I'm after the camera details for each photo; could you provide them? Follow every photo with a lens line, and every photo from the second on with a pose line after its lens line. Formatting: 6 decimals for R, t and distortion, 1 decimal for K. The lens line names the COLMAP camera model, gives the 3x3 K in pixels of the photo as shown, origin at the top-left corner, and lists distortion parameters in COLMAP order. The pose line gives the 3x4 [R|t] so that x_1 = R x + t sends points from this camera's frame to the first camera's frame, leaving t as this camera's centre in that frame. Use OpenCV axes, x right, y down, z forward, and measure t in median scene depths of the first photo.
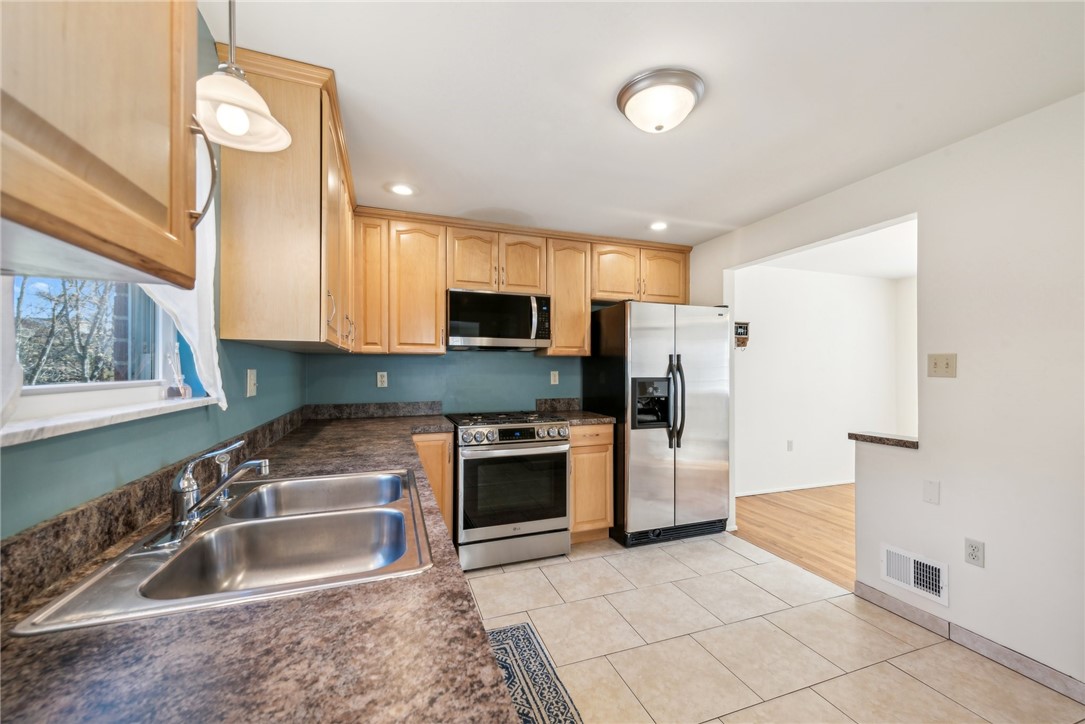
lens RADIAL K [[435.1, 0, 554.2], [0, 435.1, 367.5], [0, 0, 1]] dist [0.024301, -0.007427]
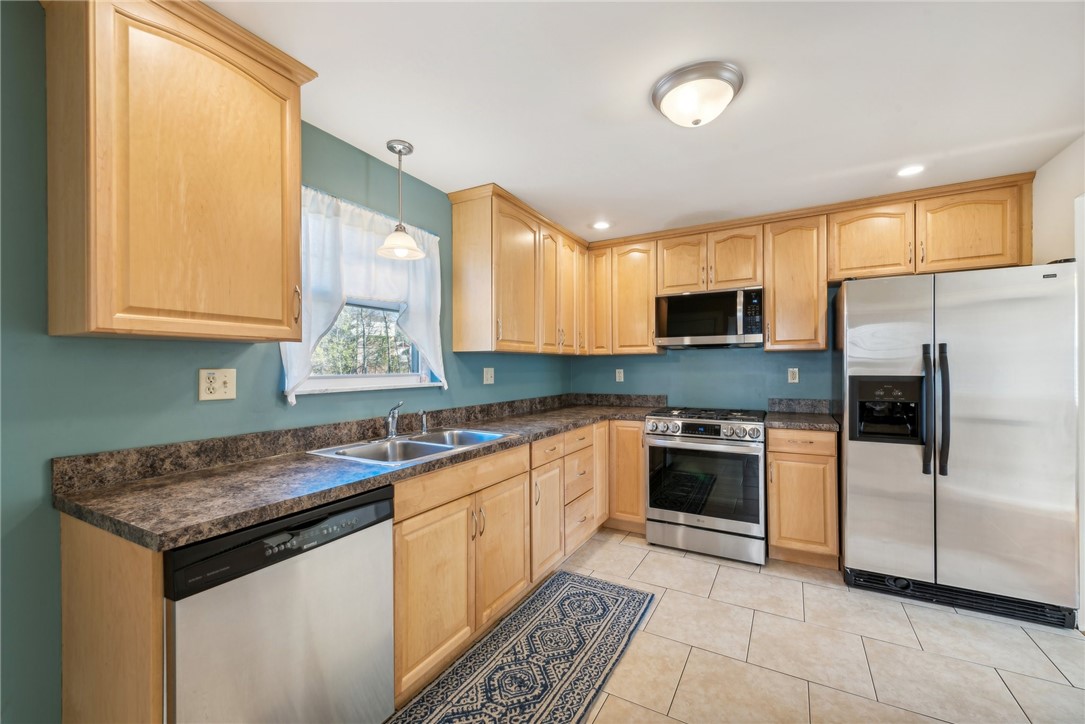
lens RADIAL K [[435.1, 0, 554.2], [0, 435.1, 367.5], [0, 0, 1]] dist [0.024301, -0.007427]
pose [[0.654242, -0.005531, -0.756265, 0.424733], [0.009550, 0.999954, 0.000948, 0.002083], [0.756225, -0.007842, 0.654265, 0.057545]]
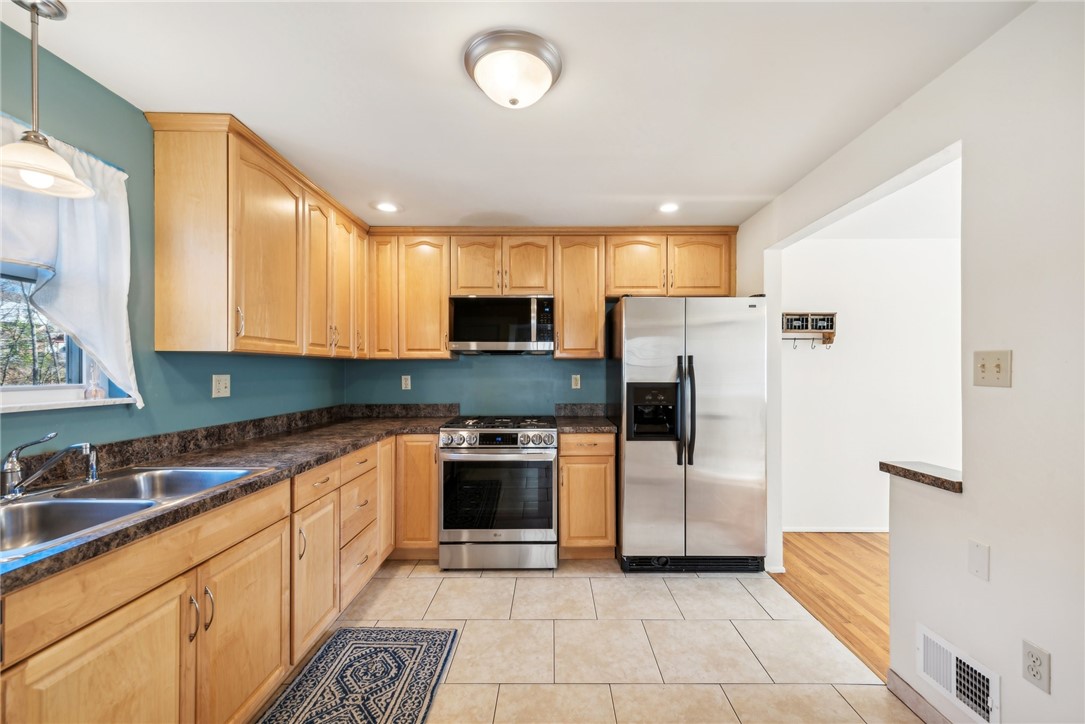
lens RADIAL K [[435.5, 0, 550.6], [0, 435.5, 371.5], [0, 0, 1]] dist [0.022748, -0.007219]
pose [[0.935713, -0.001788, -0.352758, 0.338468], [0.003626, 0.999983, 0.004550, -0.004018], [0.352743, -0.005537, 0.935704, 0.108084]]
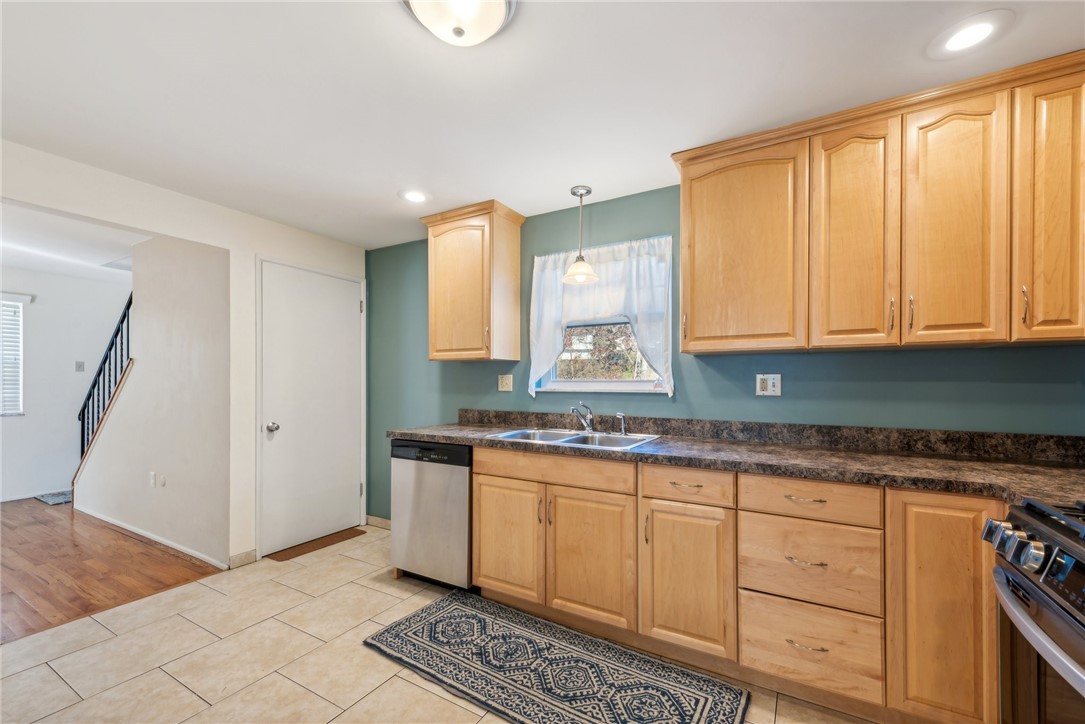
lens RADIAL K [[440.7, 0, 546.0], [0, 440.7, 379.6], [0, 0, 1]] dist [0.024985, 0.000033]
pose [[-0.771679, -0.003453, -0.636003, 0.333886], [-0.000548, 0.999989, -0.004764, 0.015709], [0.636013, -0.003327, -0.771672, 0.902425]]
